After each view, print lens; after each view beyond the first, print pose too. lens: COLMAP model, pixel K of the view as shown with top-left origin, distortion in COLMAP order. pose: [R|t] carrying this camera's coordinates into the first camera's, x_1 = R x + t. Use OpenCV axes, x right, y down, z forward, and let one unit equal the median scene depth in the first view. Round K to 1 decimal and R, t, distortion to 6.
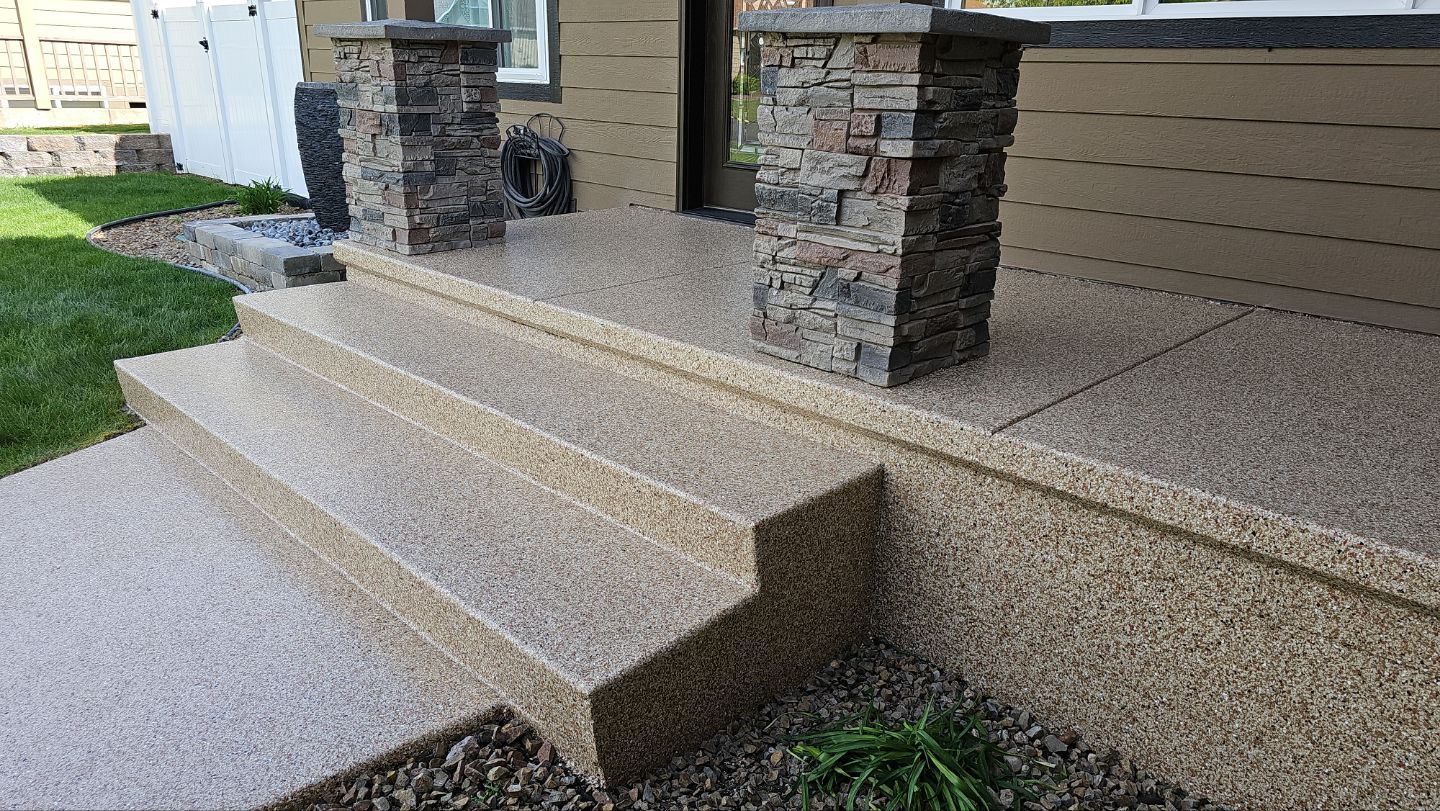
lens RADIAL K [[972.1, 0, 728.9], [0, 972.1, 422.2], [0, 0, 1]] dist [0.055547, -0.054385]
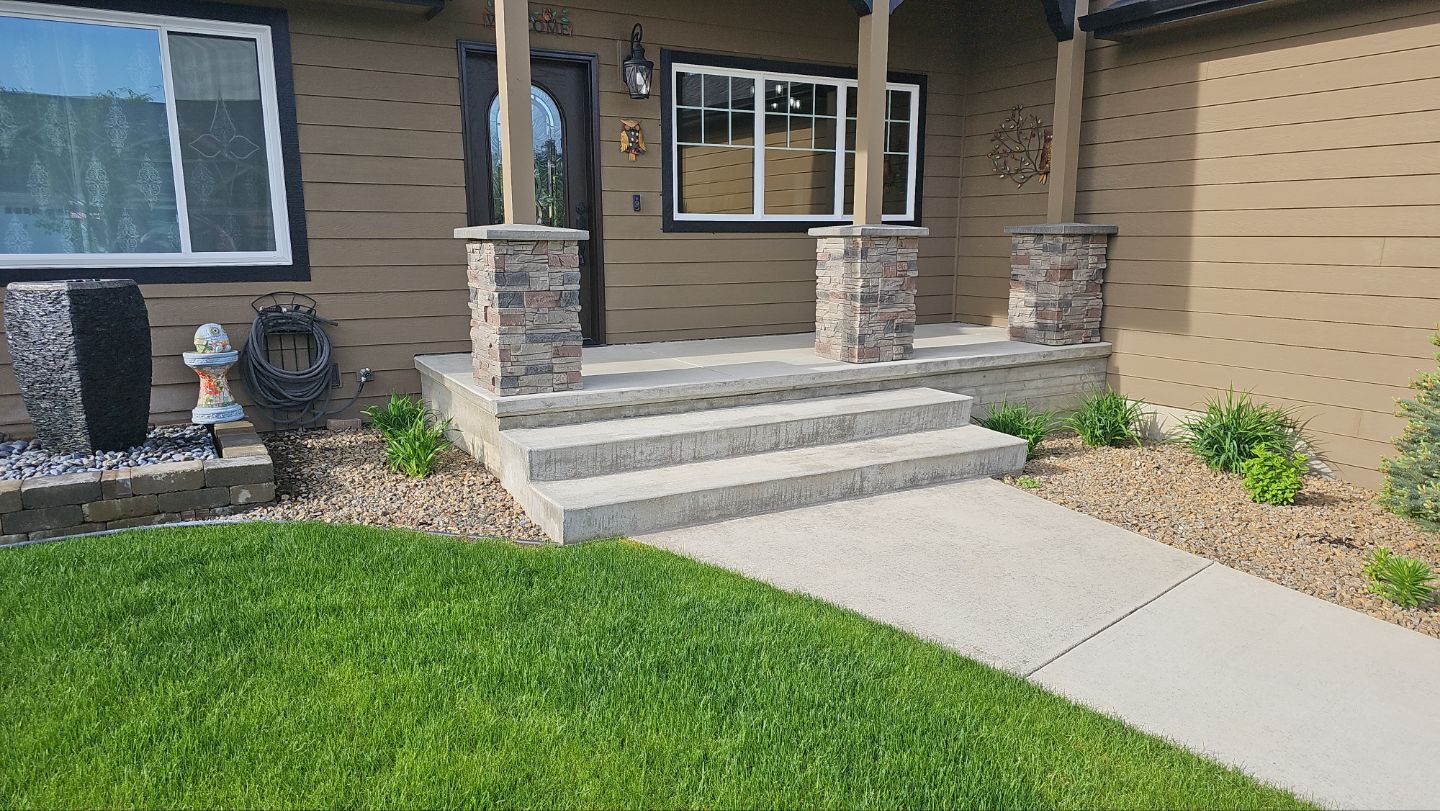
lens RADIAL K [[972.1, 0, 712.8], [0, 972.1, 426.5], [0, 0, 1]] dist [0.055547, -0.054385]
pose [[0.281290, -0.218403, 0.934439, -2.659137], [0.329174, 0.936636, 0.119826, -0.381609], [-0.901399, 0.273887, 0.335358, 0.665945]]
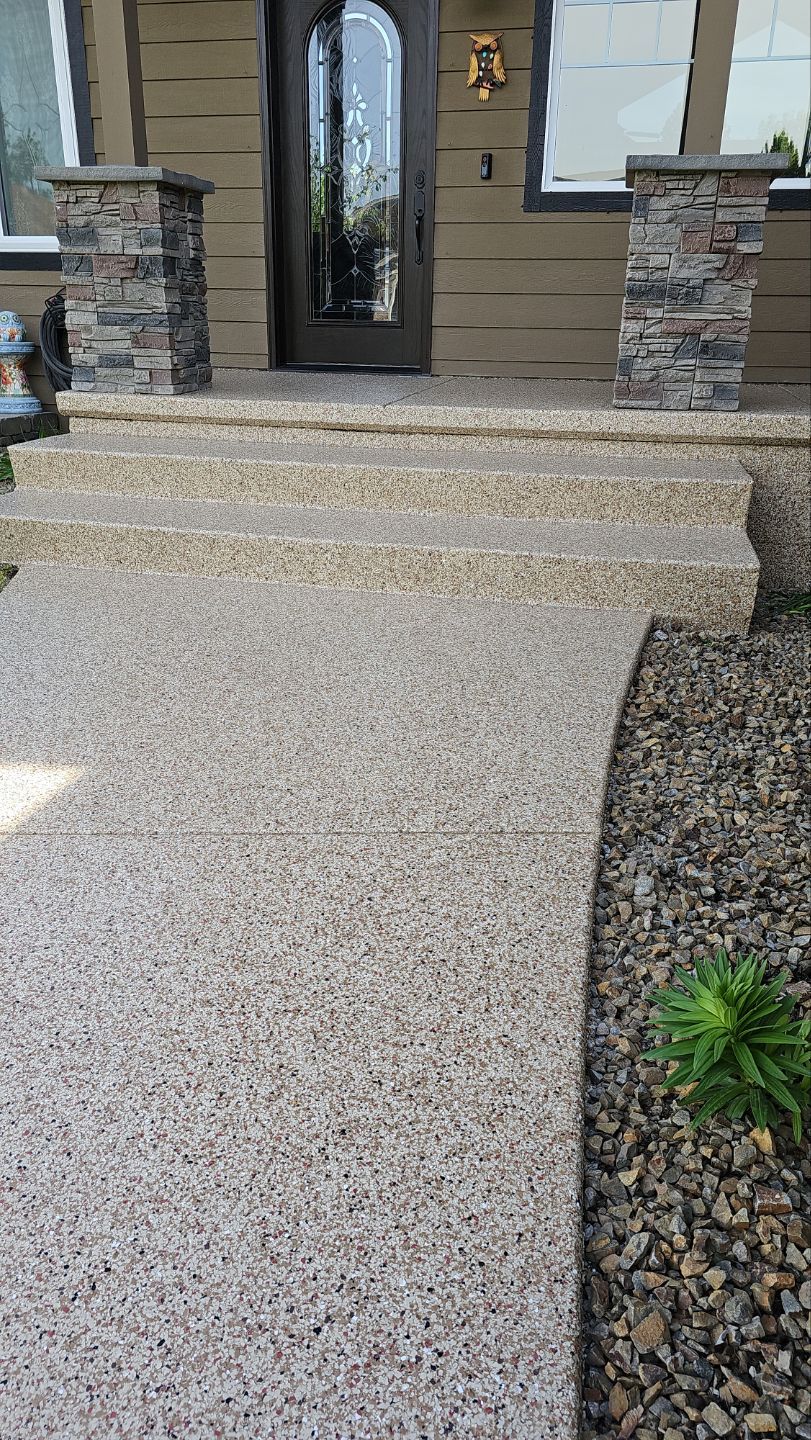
lens RADIAL K [[972.1, 0, 404.2], [0, 972.1, 727.4], [0, 0, 1]] dist [0.055547, -0.054385]
pose [[0.857134, -0.209933, 0.470372, -1.183115], [0.179196, 0.977666, 0.109806, 0.199471], [-0.482919, -0.009830, 0.875610, -0.134191]]
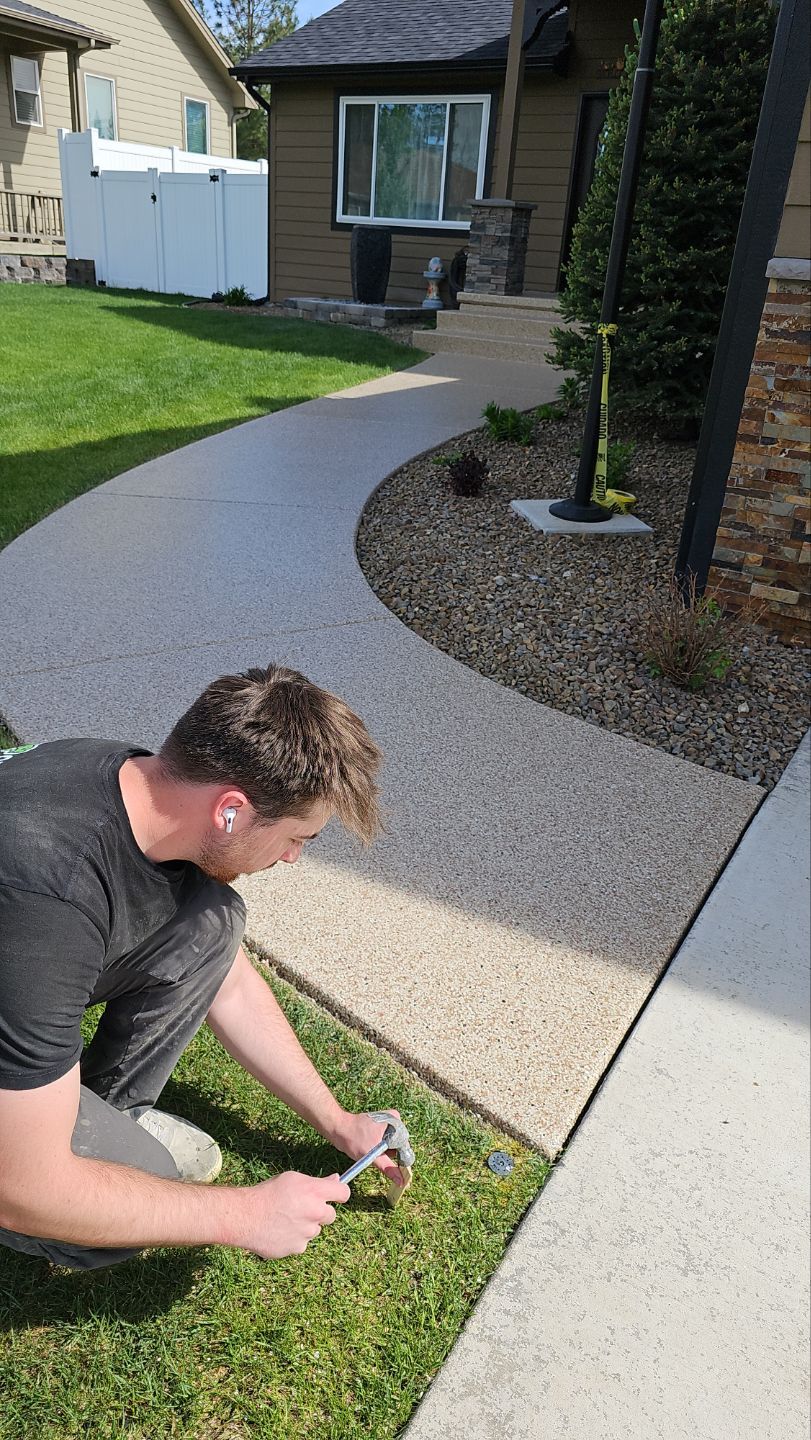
lens RADIAL K [[972.1, 0, 404.2], [0, 972.1, 722.7], [0, 0, 1]] dist [0.055547, -0.054385]
pose [[0.979460, -0.054978, 0.193997, -1.963022], [0.033463, 0.993089, 0.112492, 1.115371], [-0.198841, -0.103690, 0.974531, -2.728885]]
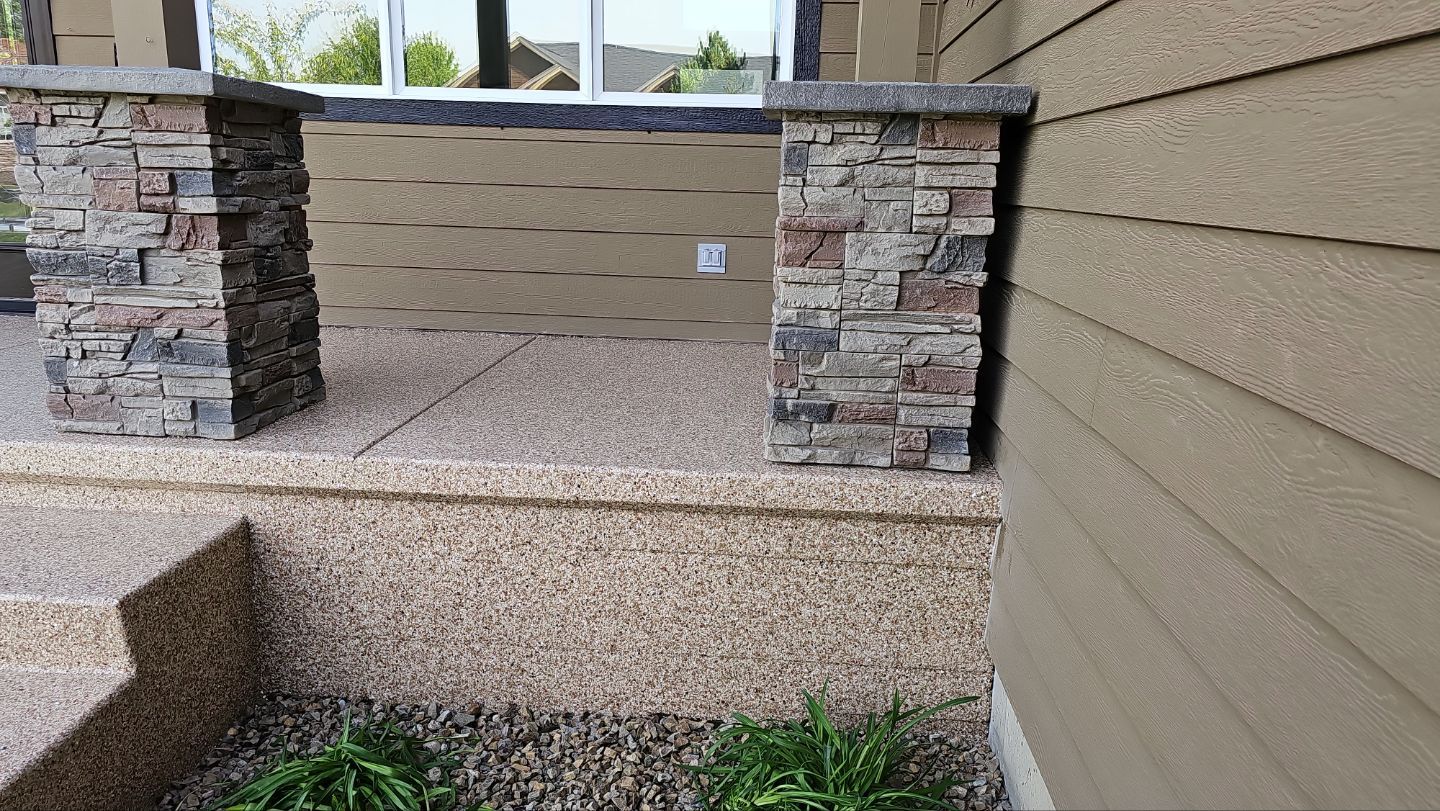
lens RADIAL K [[972.1, 0, 721.1], [0, 972.1, 418.1], [0, 0, 1]] dist [0.055547, -0.054385]
pose [[0.766173, -0.159759, 0.622459, -0.081455], [0.207613, 0.978201, -0.004485, 0.052585], [-0.608174, 0.132667, 0.782639, -0.100305]]
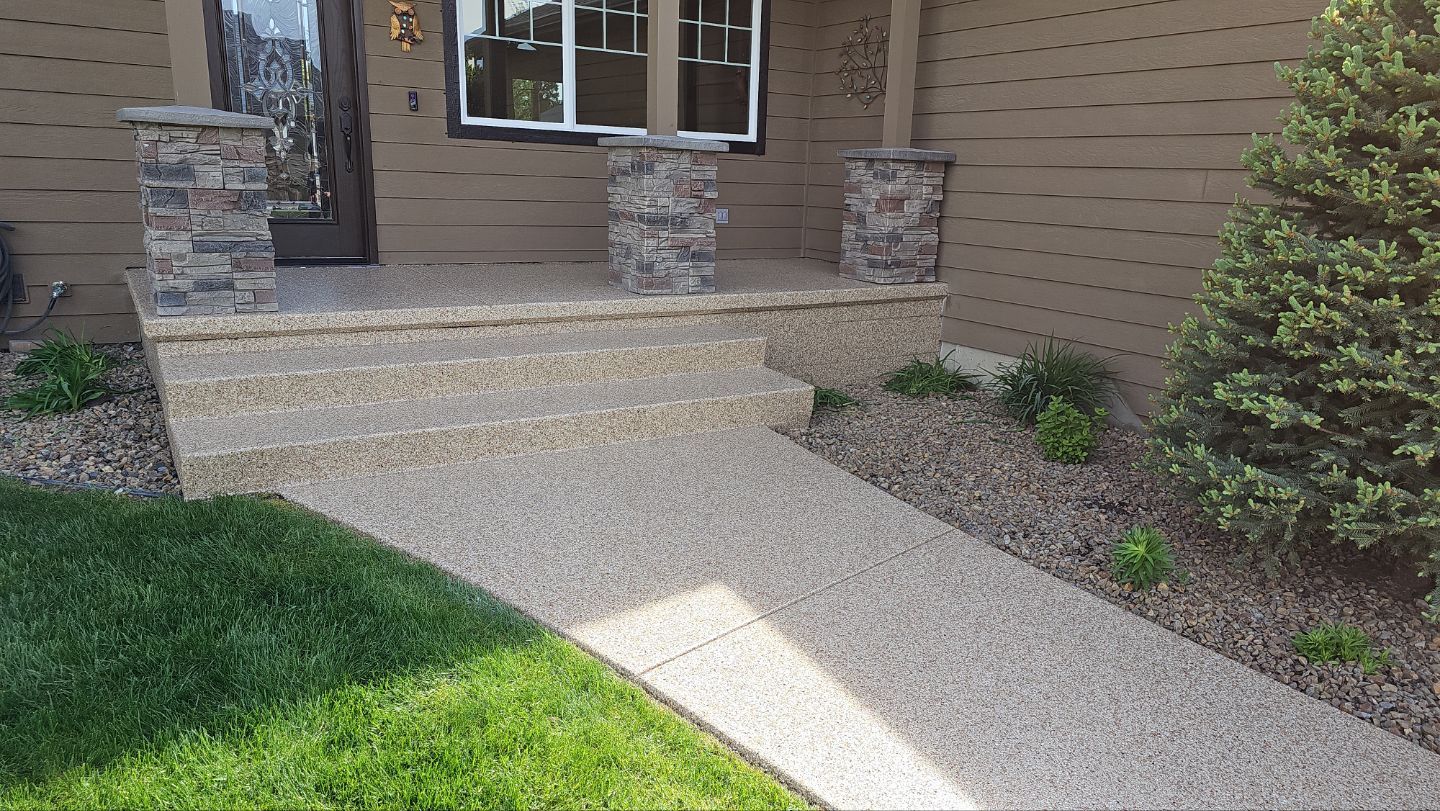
lens RADIAL K [[972.1, 0, 741.7], [0, 972.1, 421.4], [0, 0, 1]] dist [0.055547, -0.054385]
pose [[0.223461, -0.263571, 0.938401, -2.253685], [0.295687, 0.935709, 0.192403, -0.185884], [-0.928781, 0.234478, 0.287029, 0.324696]]
